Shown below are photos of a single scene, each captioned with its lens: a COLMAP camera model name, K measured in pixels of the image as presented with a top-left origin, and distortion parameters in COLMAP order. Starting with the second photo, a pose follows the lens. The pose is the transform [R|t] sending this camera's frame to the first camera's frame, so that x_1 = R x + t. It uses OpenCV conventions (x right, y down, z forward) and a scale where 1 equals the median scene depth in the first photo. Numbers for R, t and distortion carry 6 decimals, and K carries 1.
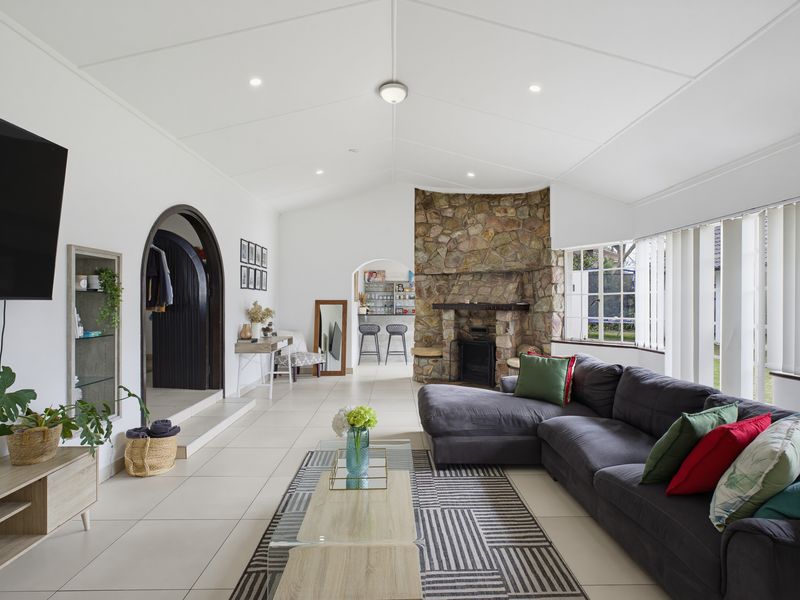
lens RADIAL K [[410.8, 0, 402.1], [0, 410.8, 306.7], [0, 0, 1]] dist [0.000657, 0.000976]
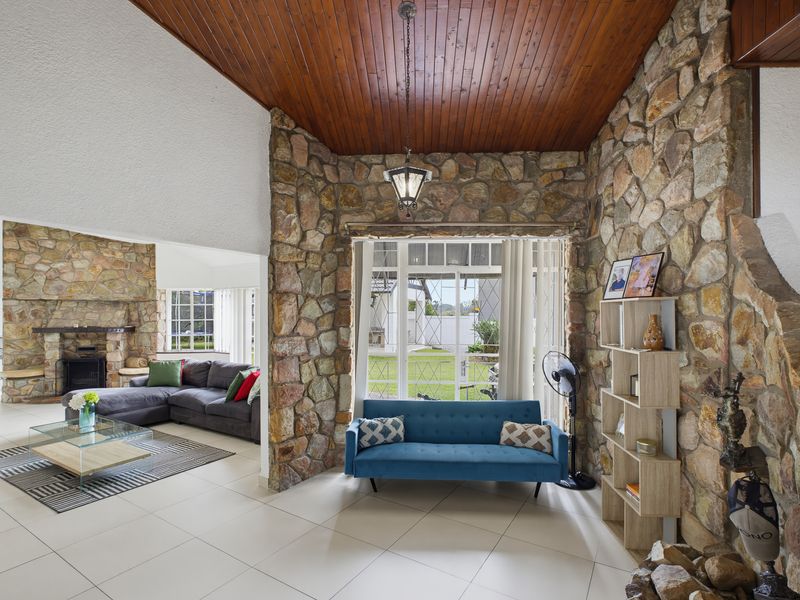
lens RADIAL K [[410.8, 0, 402.1], [0, 410.8, 306.7], [0, 0, 1]] dist [0.000657, 0.000976]
pose [[0.554386, 0.011087, 0.832186, -0.315665], [0.009810, 0.999755, -0.019855, -0.035222], [-0.832202, 0.019171, 0.554141, -0.450344]]
